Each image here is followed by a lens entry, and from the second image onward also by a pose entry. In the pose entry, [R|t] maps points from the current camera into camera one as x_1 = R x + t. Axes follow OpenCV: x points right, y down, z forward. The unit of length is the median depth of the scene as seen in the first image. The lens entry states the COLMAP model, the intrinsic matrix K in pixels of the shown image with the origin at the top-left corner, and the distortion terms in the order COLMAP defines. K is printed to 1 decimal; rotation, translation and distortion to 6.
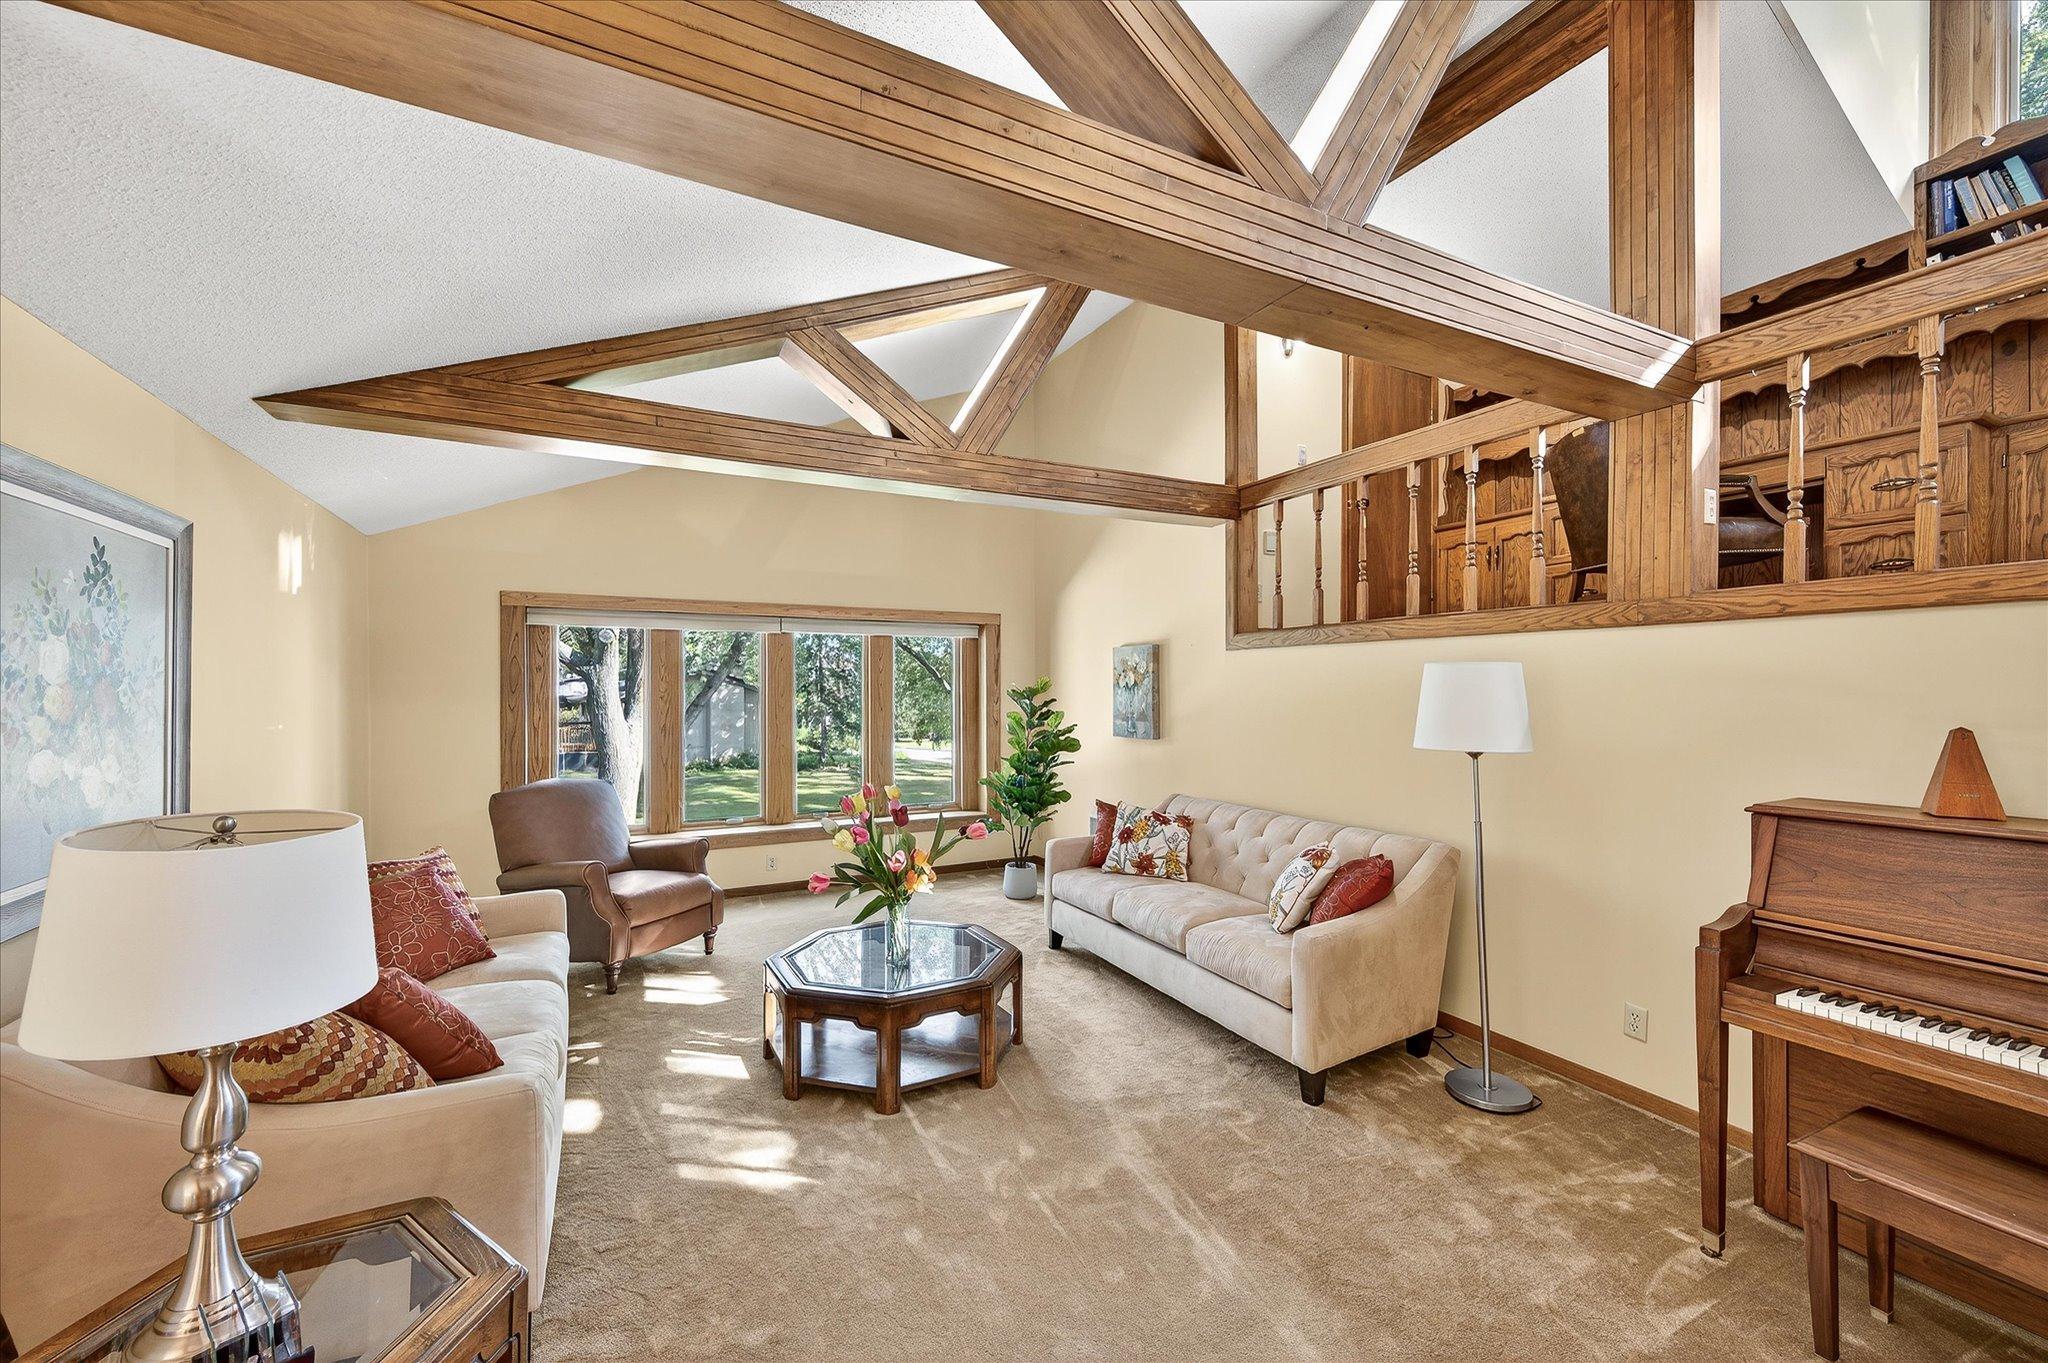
lens RADIAL K [[813.2, 0, 1030.2], [0, 813.2, 690.6], [0, 0, 1]] dist [-0.000010, -0.000173]
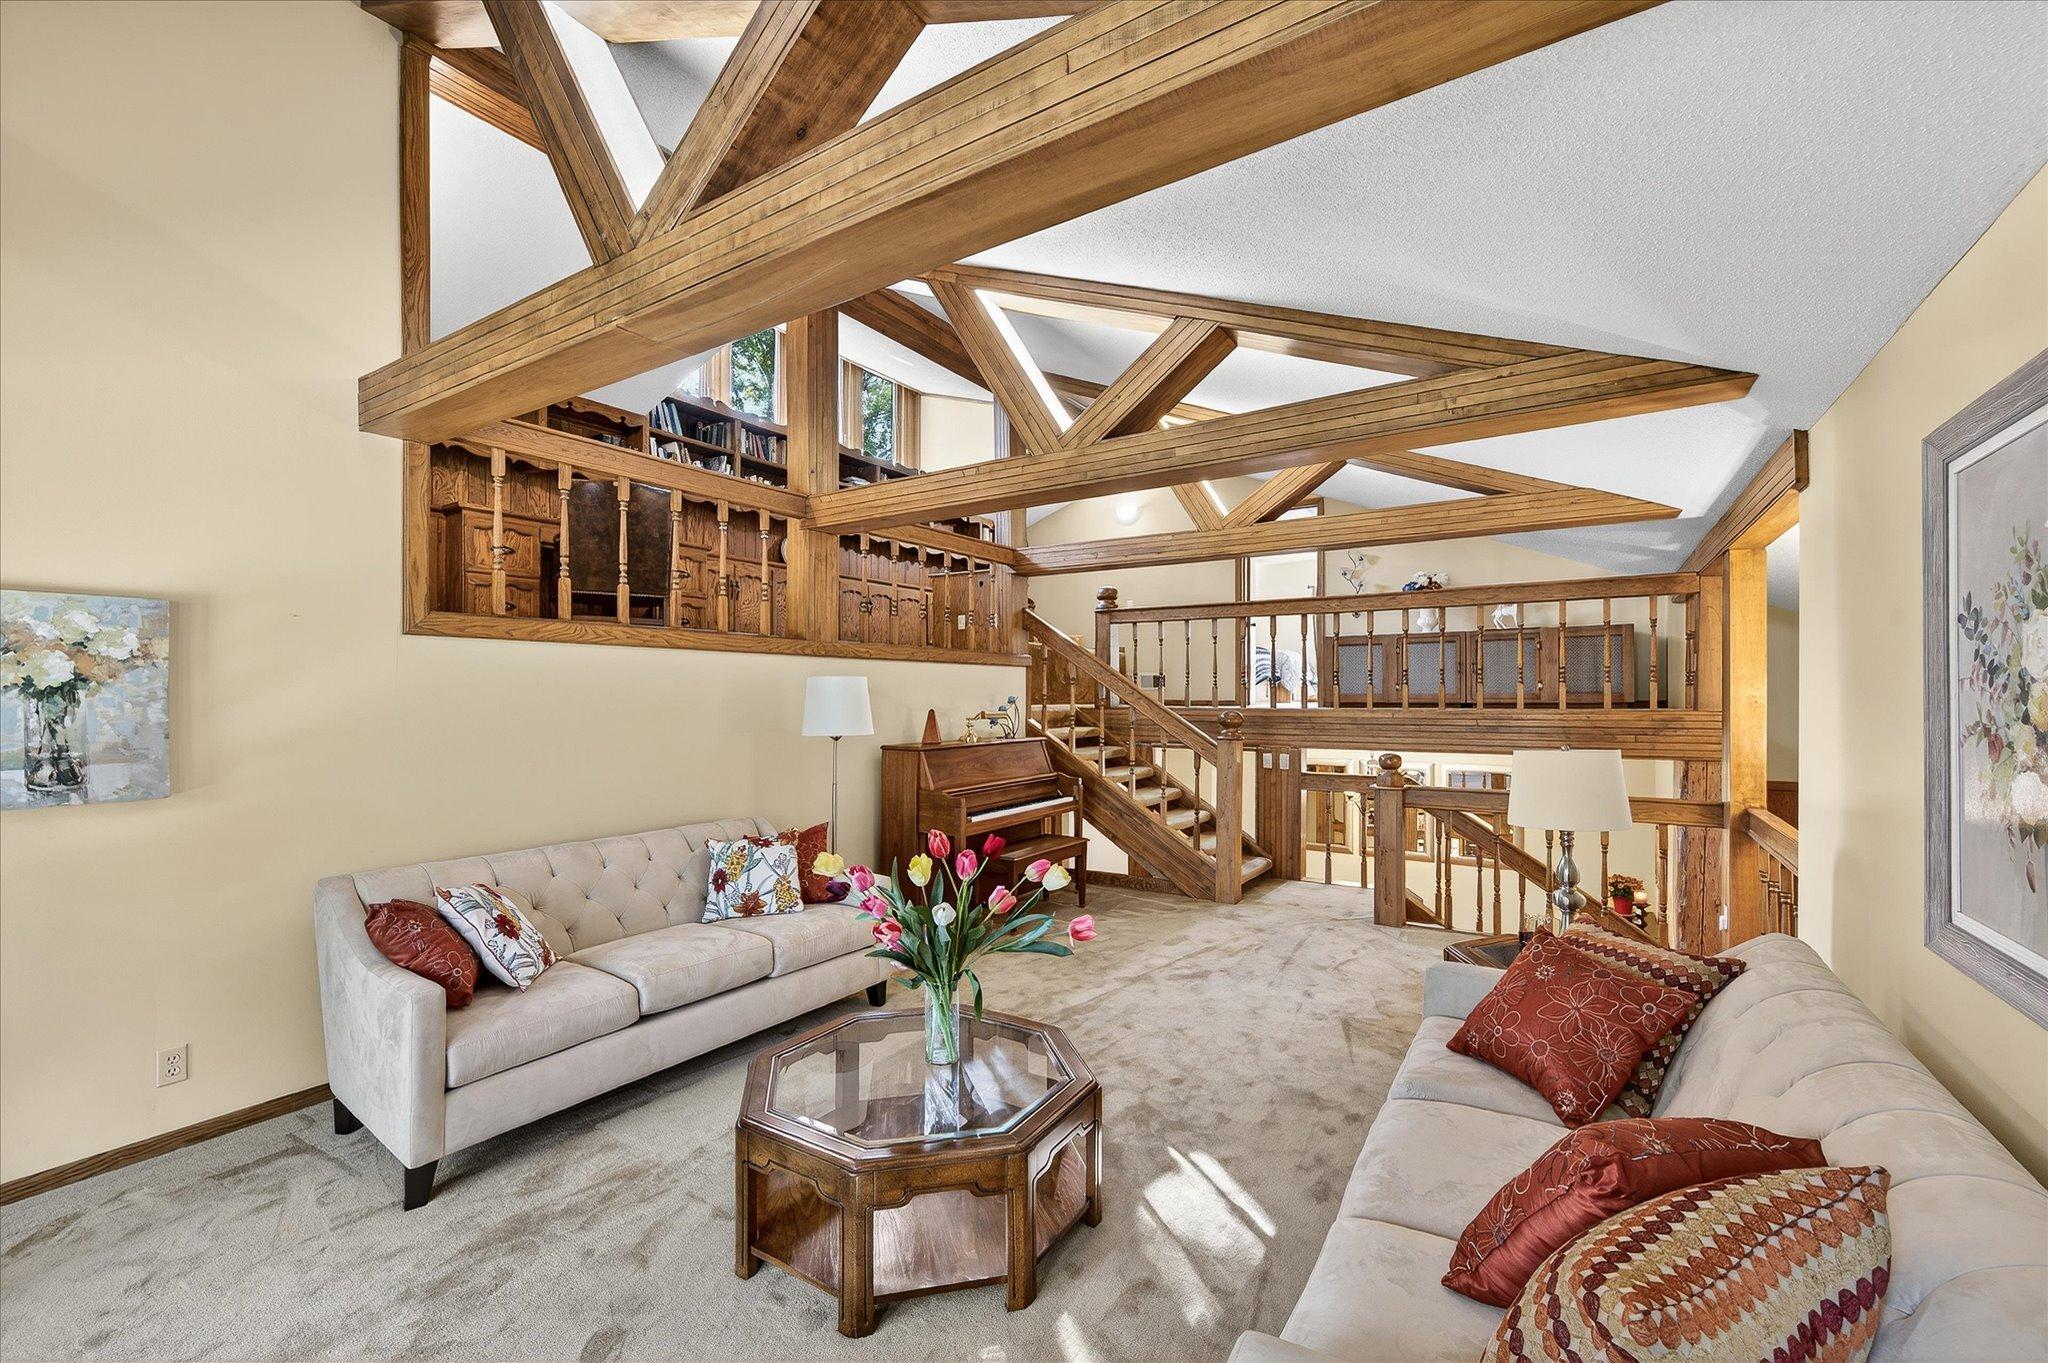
lens RADIAL K [[813.2, 0, 1030.2], [0, 813.2, 690.6], [0, 0, 1]] dist [-0.000010, -0.000173]
pose [[-0.468840, 0.006734, 0.883257, -0.839799], [0.001679, 0.999976, -0.006733, 0.002587], [-0.883282, -0.001674, -0.468840, 1.240897]]
